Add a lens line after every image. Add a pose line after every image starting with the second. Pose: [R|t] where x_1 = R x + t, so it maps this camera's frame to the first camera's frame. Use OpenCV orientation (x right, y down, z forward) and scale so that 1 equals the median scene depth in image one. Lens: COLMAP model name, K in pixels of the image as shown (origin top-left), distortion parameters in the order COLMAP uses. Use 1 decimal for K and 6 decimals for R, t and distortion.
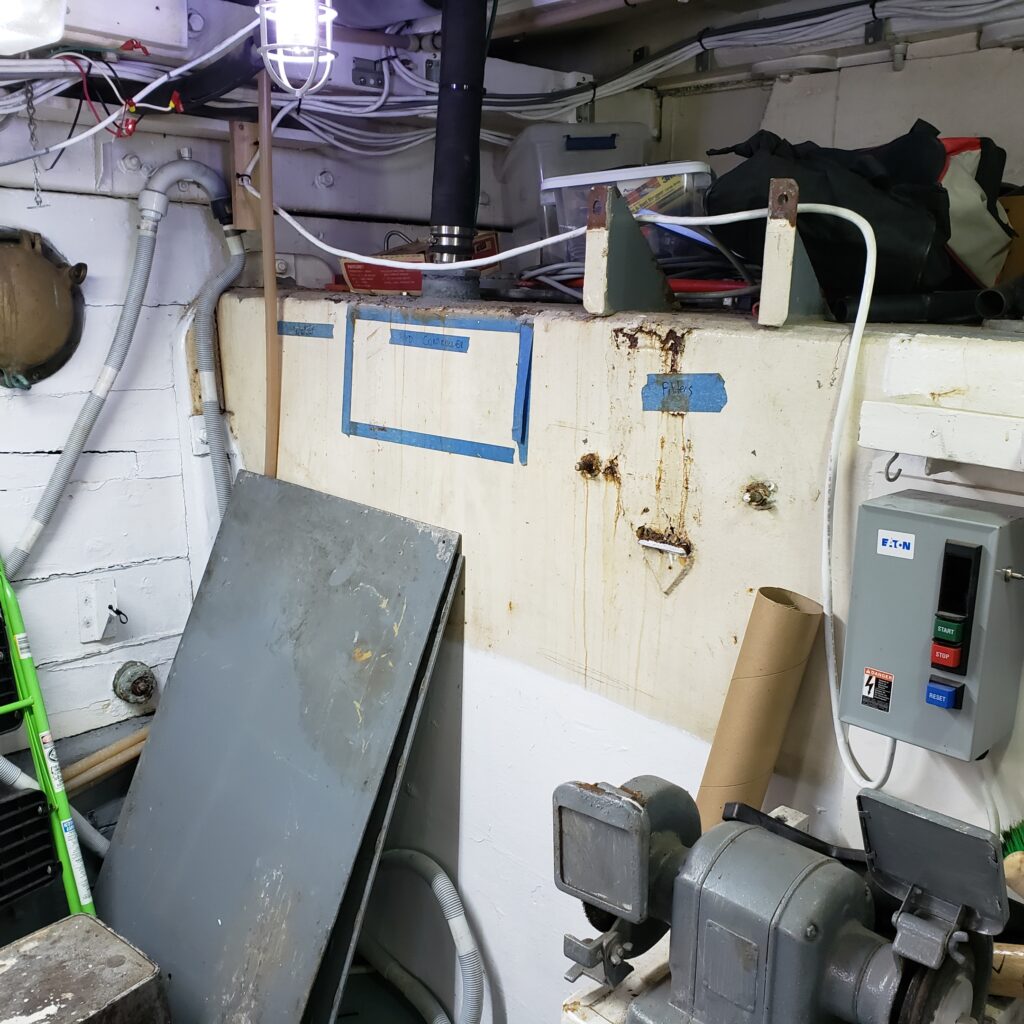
lens RADIAL K [[1054.9, 0, 502.0], [0, 1054.9, 510.7], [0, 0, 1]] dist [0.132548, -0.315212]
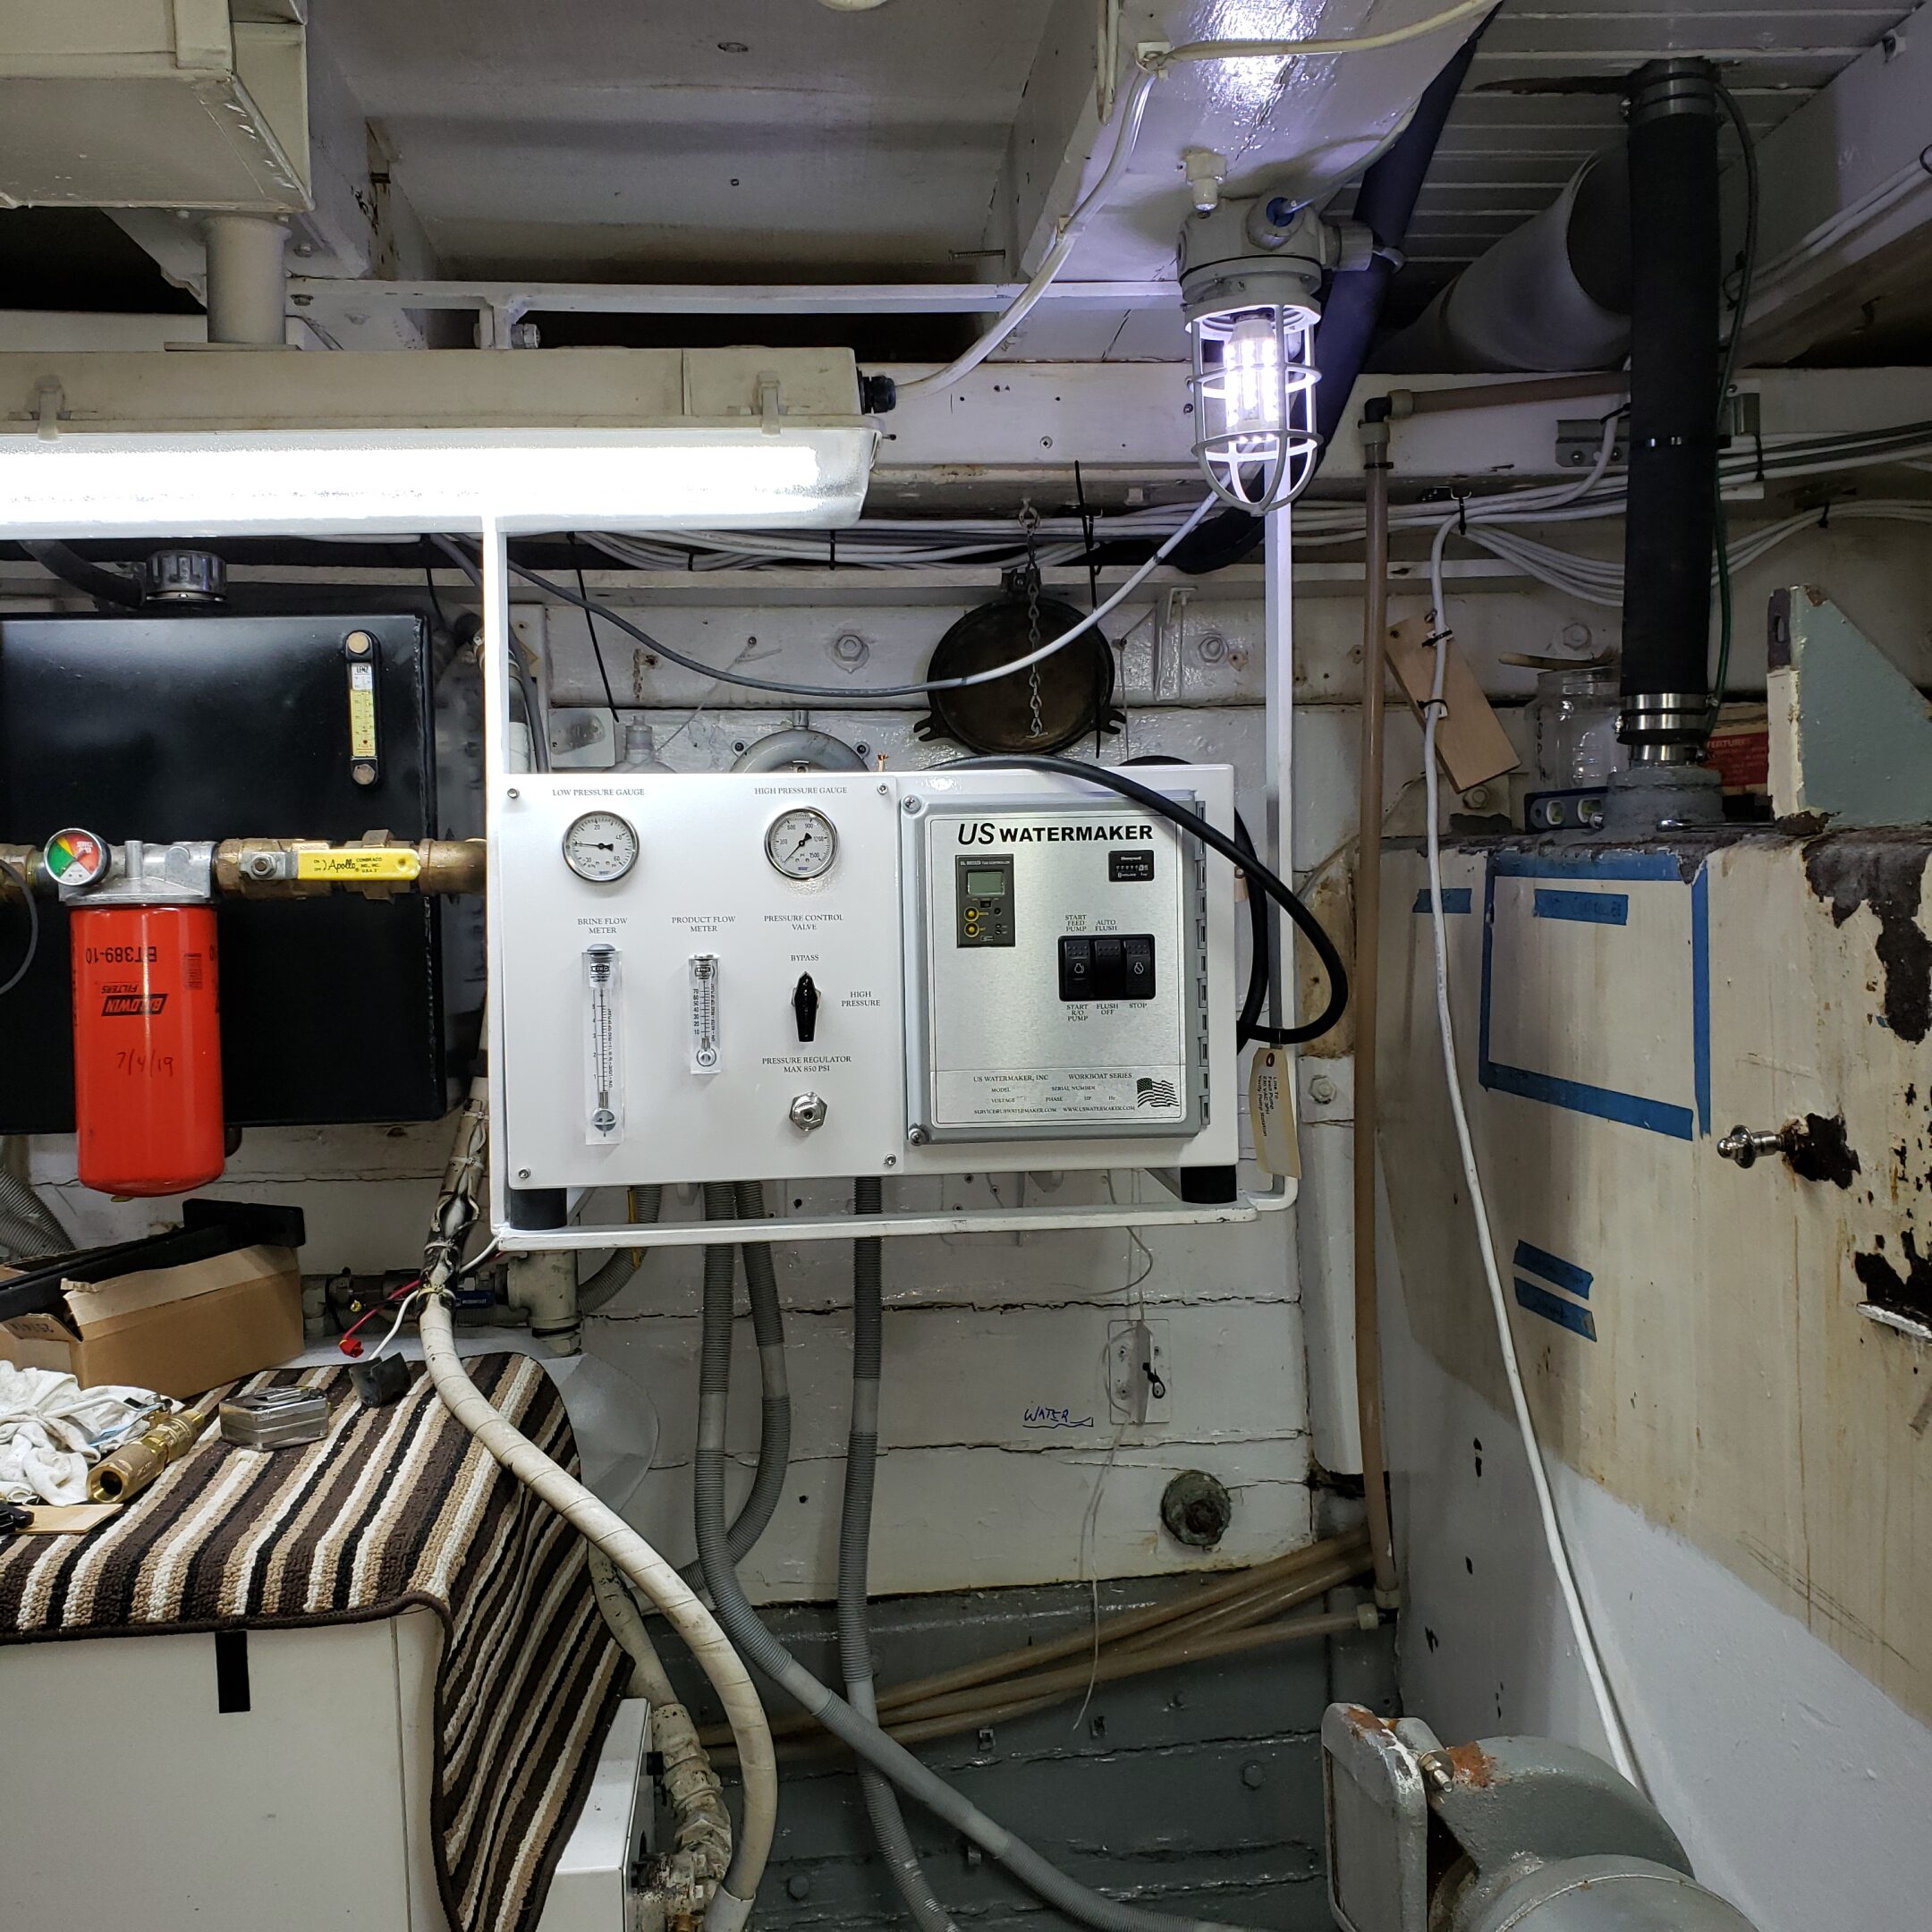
lens RADIAL K [[1990.2, 0, 947.2], [0, 1990.2, 963.6], [0, 0, 1]] dist [0.132548, -0.315212]
pose [[0.767348, -0.014718, -0.641062, 0.347843], [-0.088427, 0.987756, -0.128524, 0.025794], [0.635105, 0.155309, 0.756651, 0.045695]]
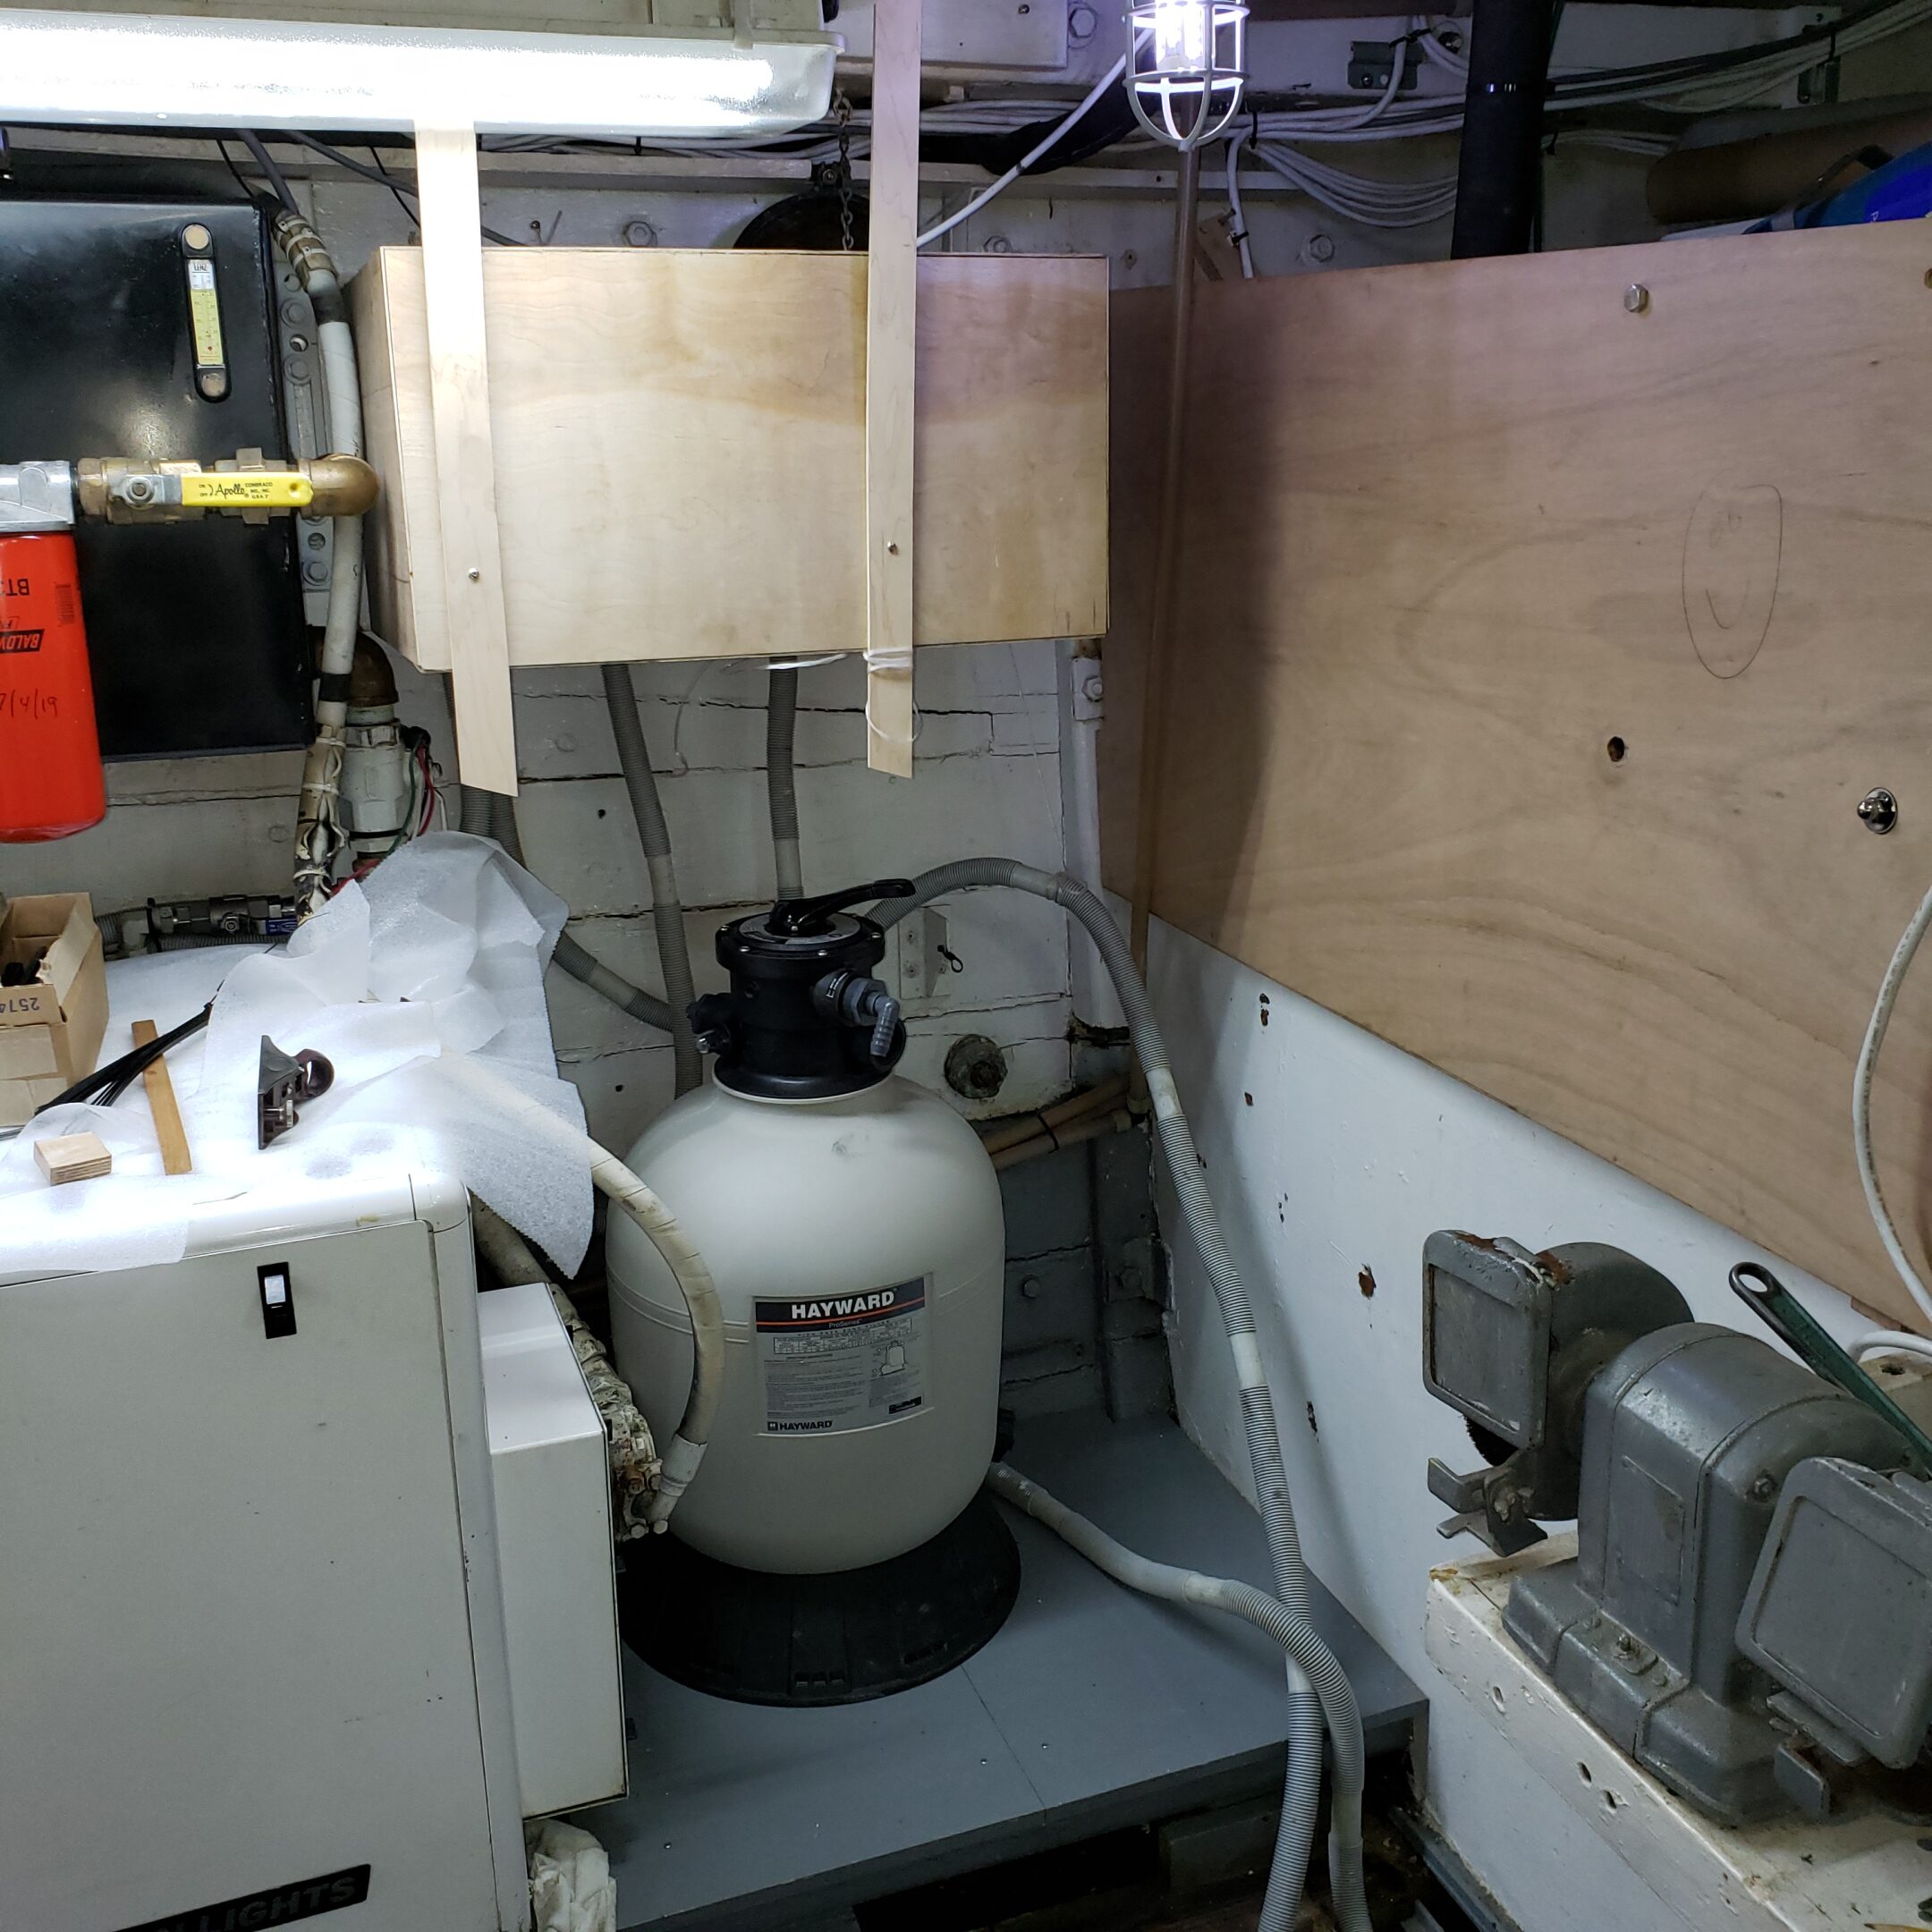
lens RADIAL K [[2018.7, 0, 966.0], [0, 2018.7, 966.0], [0, 0, 1]] dist [-0.008521, 0.021949]
pose [[0.911741, 0.072809, -0.404260, 0.186092], [-0.046654, 0.996152, 0.074190, 0.012481], [0.408106, -0.048781, 0.911630, -0.150332]]
